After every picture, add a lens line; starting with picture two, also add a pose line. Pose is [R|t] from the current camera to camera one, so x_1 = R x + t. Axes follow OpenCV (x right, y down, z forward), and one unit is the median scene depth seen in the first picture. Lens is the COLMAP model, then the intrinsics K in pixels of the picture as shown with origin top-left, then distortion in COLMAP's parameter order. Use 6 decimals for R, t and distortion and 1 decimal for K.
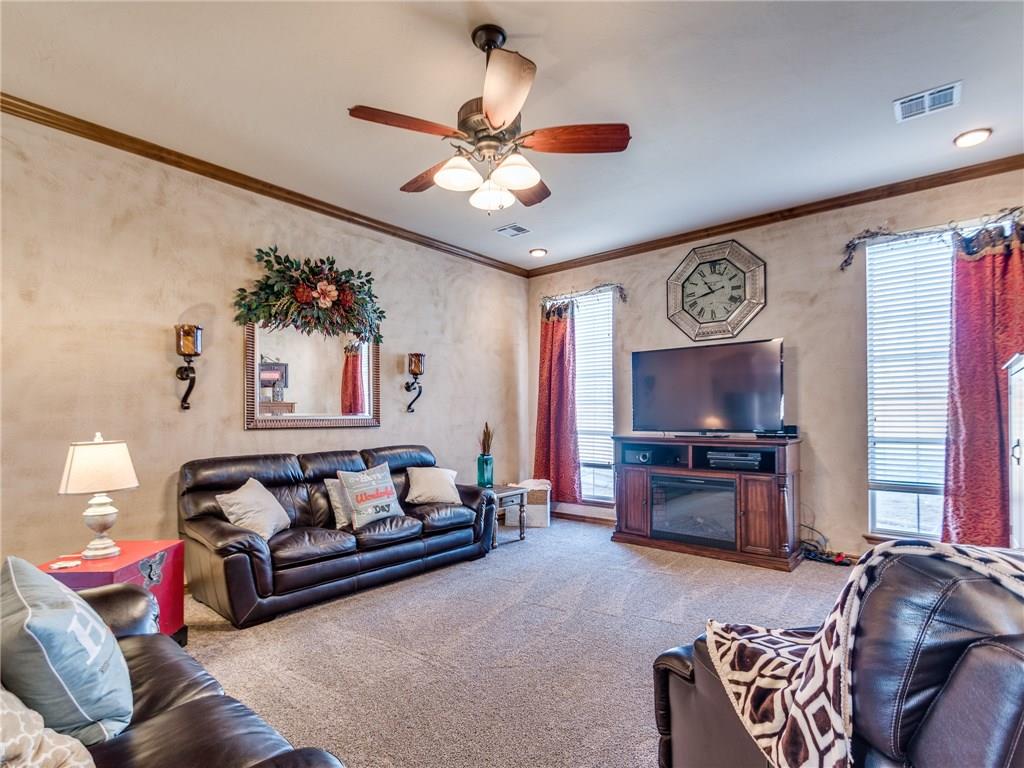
lens RADIAL K [[527.8, 0, 495.1], [0, 527.8, 411.4], [0, 0, 1]] dist [0.011903, -0.005472]
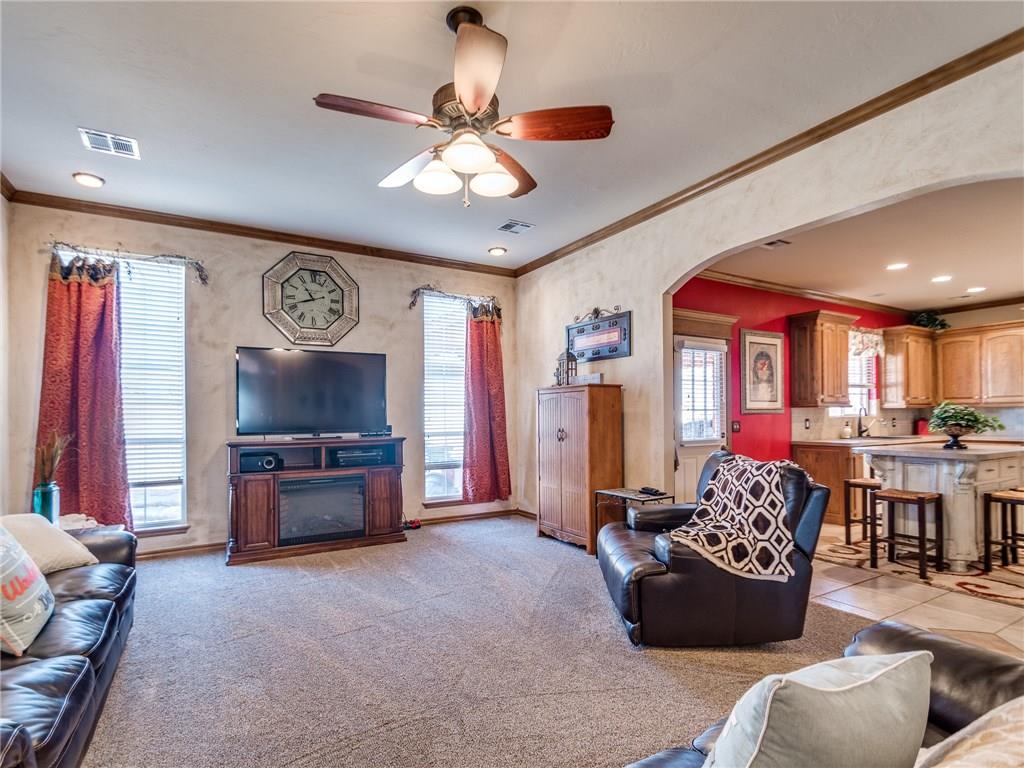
lens RADIAL K [[527.8, 0, 489.3], [0, 527.8, 411.2], [0, 0, 1]] dist [0.011903, -0.005472]
pose [[0.308330, 0.009231, 0.951235, -0.513092], [0.001035, 0.999949, -0.010039, 0.006173], [-0.951279, 0.004080, 0.308305, 0.375393]]
